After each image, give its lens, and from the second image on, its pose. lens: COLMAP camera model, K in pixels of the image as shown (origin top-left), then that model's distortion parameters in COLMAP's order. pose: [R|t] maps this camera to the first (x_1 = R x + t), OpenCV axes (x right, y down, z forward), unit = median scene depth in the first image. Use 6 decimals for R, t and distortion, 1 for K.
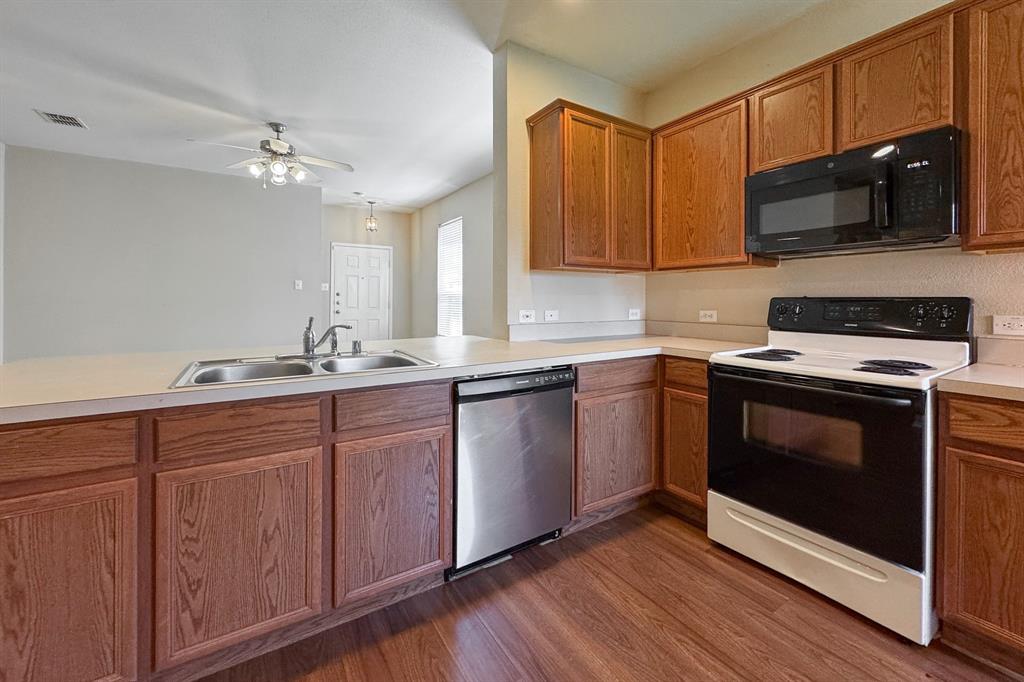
lens RADIAL K [[414.6, 0, 504.9], [0, 414.6, 304.3], [0, 0, 1]] dist [-0.002002, -0.000373]
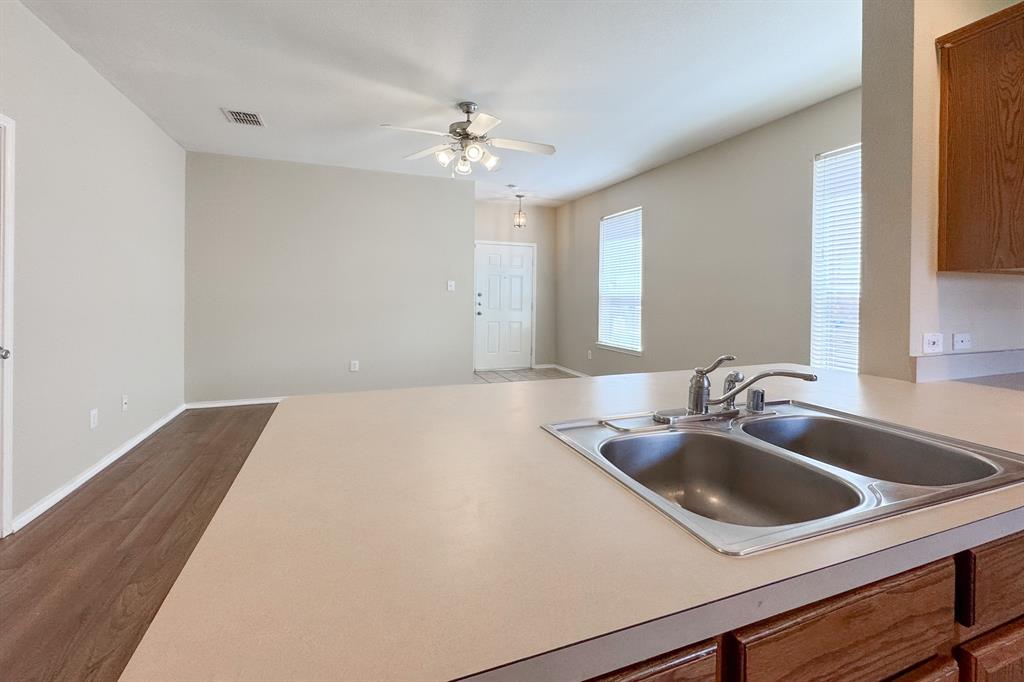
lens RADIAL K [[414.6, 0, 524.6], [0, 414.6, 299.3], [0, 0, 1]] dist [-0.002002, -0.000373]
pose [[0.986679, 0.008961, -0.162432, -0.422060], [-0.010064, 0.999932, -0.005969, -0.026927], [0.162368, 0.007525, 0.986702, 0.235147]]
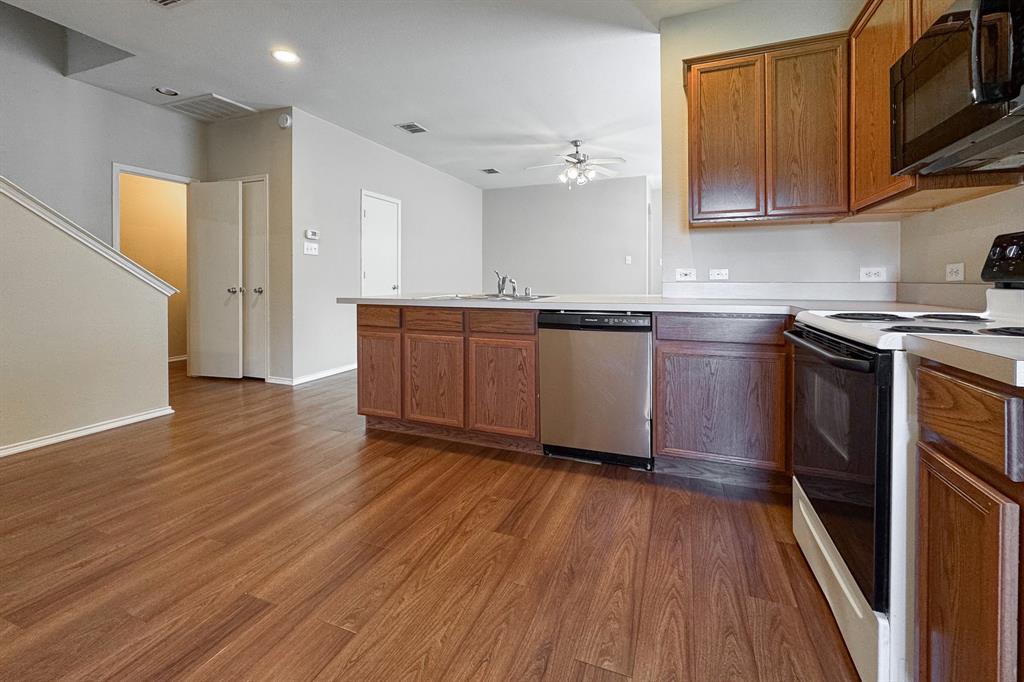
lens RADIAL K [[414.6, 0, 526.9], [0, 414.6, 287.1], [0, 0, 1]] dist [-0.002002, -0.000373]
pose [[0.604360, 0.010757, -0.796638, 0.666416], [-0.007047, 0.999942, 0.008156, 0.057311], [0.796680, 0.000685, 0.604401, 0.062055]]
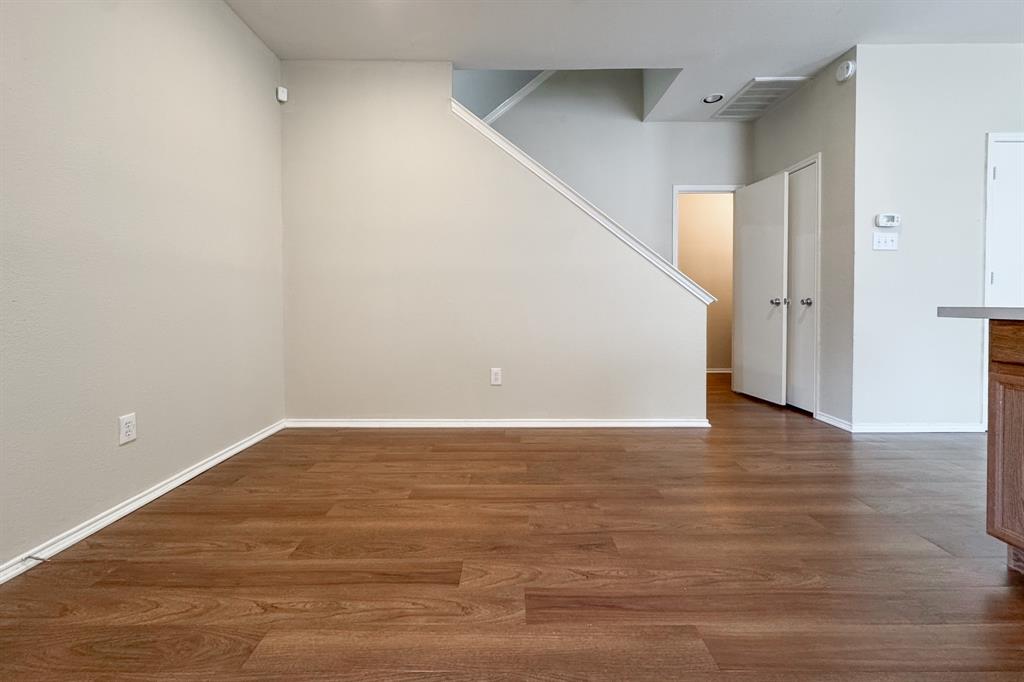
lens RADIAL K [[414.6, 0, 512.3], [0, 414.6, 308.2], [0, 0, 1]] dist [-0.002002, -0.000373]
pose [[-0.534428, 0.009857, -0.845157, 0.323382], [-0.006541, 0.999854, 0.015797, 0.098333], [0.845189, 0.013970, -0.534285, 0.121248]]
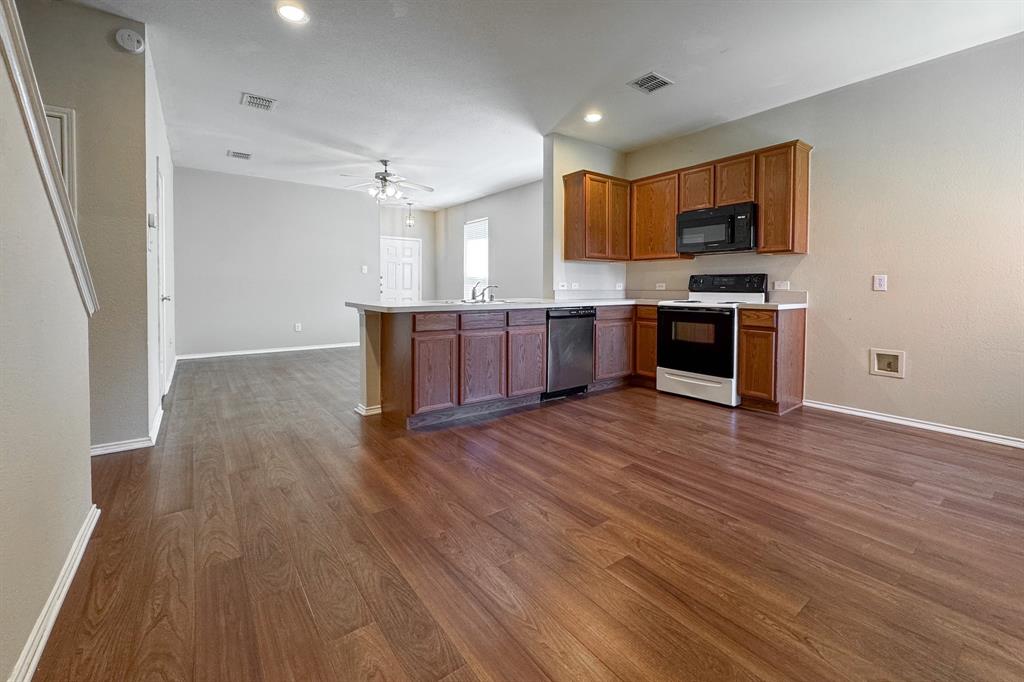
lens RADIAL K [[431.3, 0, 512.0], [0, 431.3, 305.0], [0, 0, 1]] dist [-0.007826, 0.000199]
pose [[0.996075, -0.003622, 0.088434, -0.348940], [0.001125, 0.999600, 0.028275, 0.061687], [-0.088501, -0.028065, 0.995681, -0.889295]]
